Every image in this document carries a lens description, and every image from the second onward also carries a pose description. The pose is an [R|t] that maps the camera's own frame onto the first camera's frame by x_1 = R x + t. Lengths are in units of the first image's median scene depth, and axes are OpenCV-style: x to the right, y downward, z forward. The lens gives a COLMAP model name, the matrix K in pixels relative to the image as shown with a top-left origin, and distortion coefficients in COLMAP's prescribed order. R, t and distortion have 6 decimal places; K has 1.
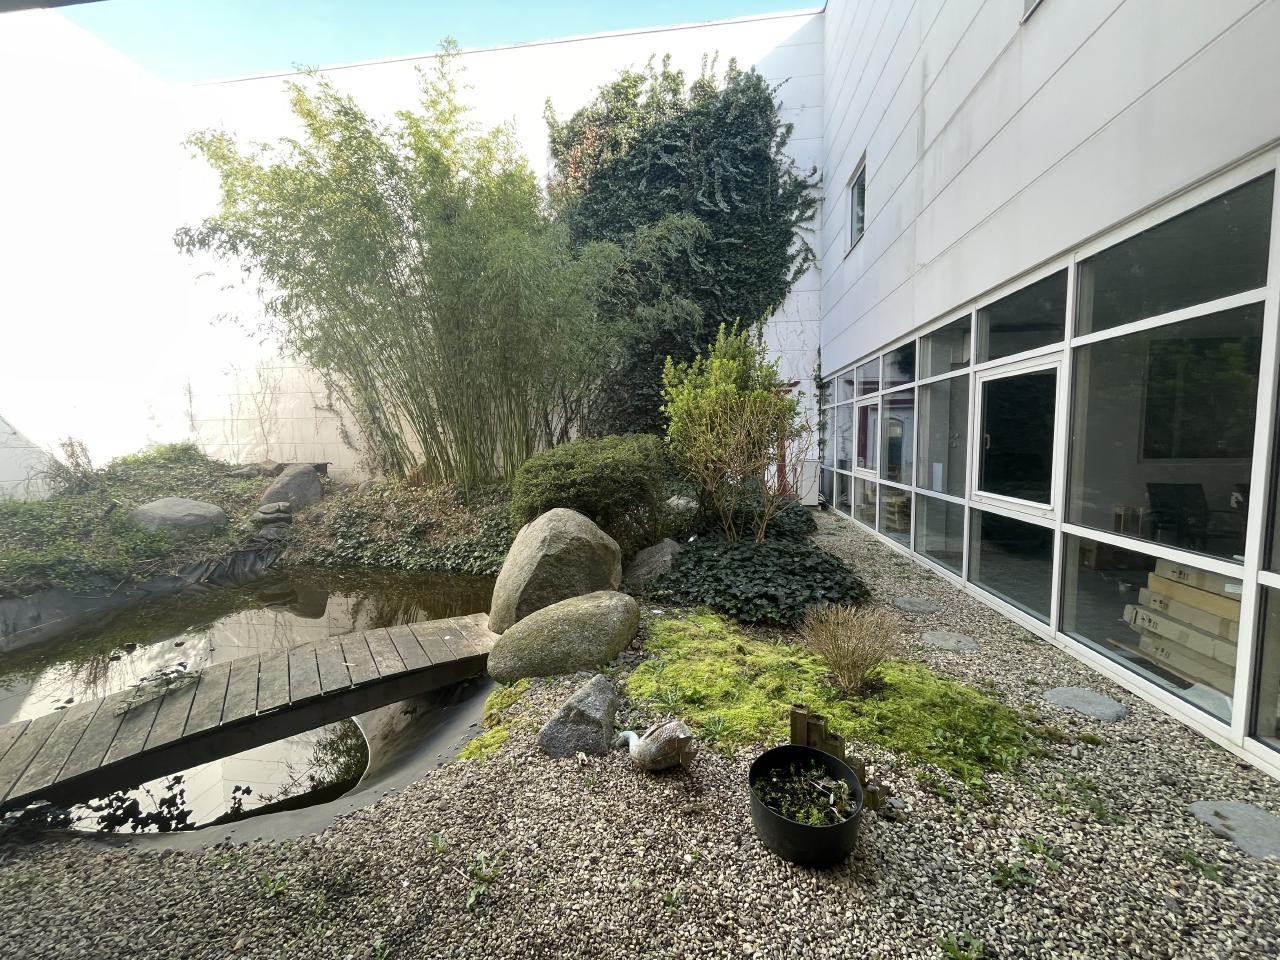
lens RADIAL K [[516.6, 0, 640.0], [0, 516.6, 480.0], [0, 0, 1]] dist [-0.003165, -0.000182]
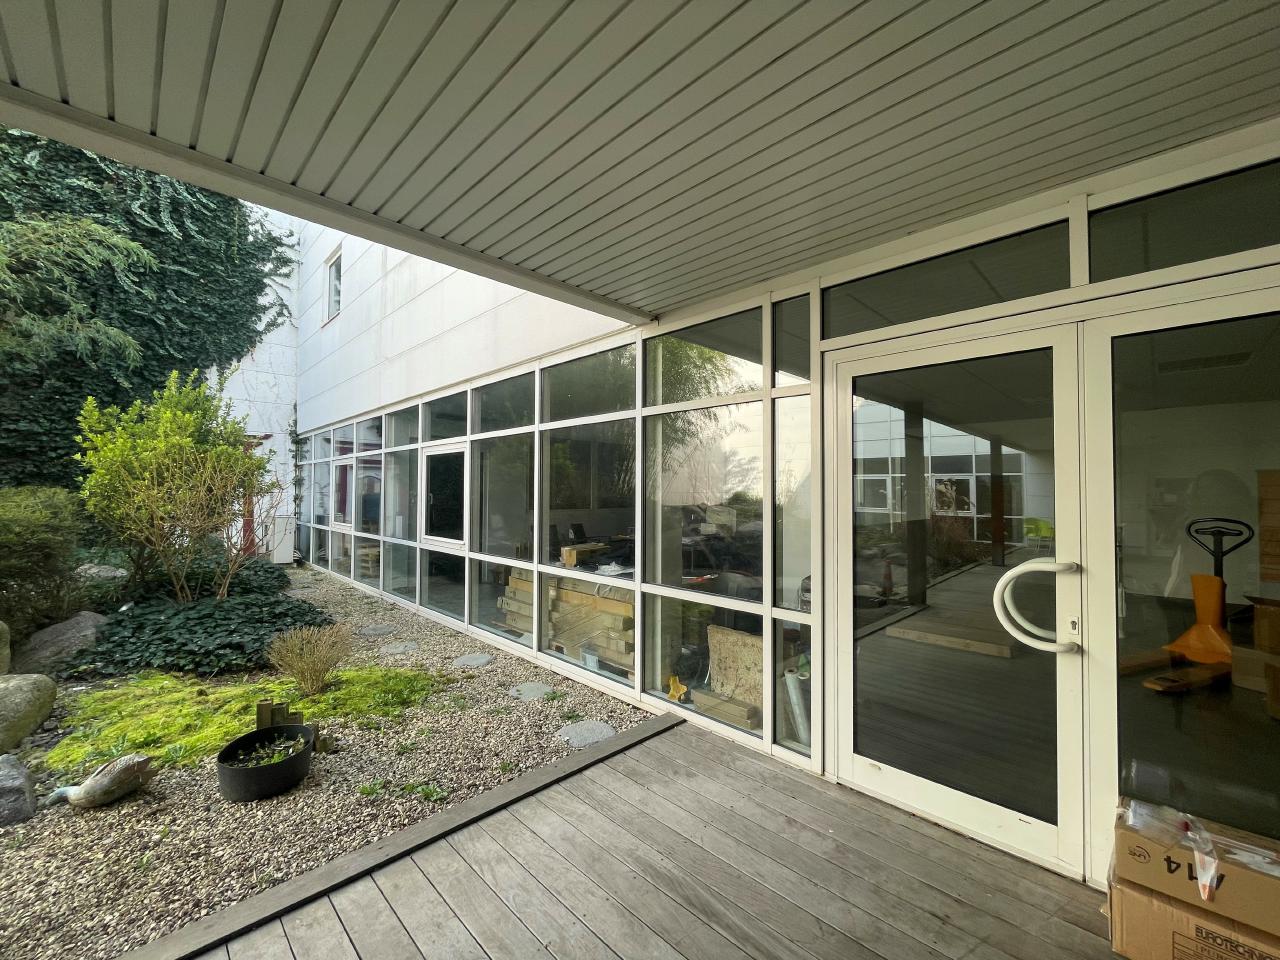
lens RADIAL K [[516.6, 0, 640.0], [0, 516.6, 480.0], [0, 0, 1]] dist [-0.003165, -0.000182]
pose [[0.608535, 0.034177, 0.792791, -0.071708], [0.051593, 0.995254, -0.082507, 0.016156], [-0.791848, 0.091110, 0.603883, -0.254815]]
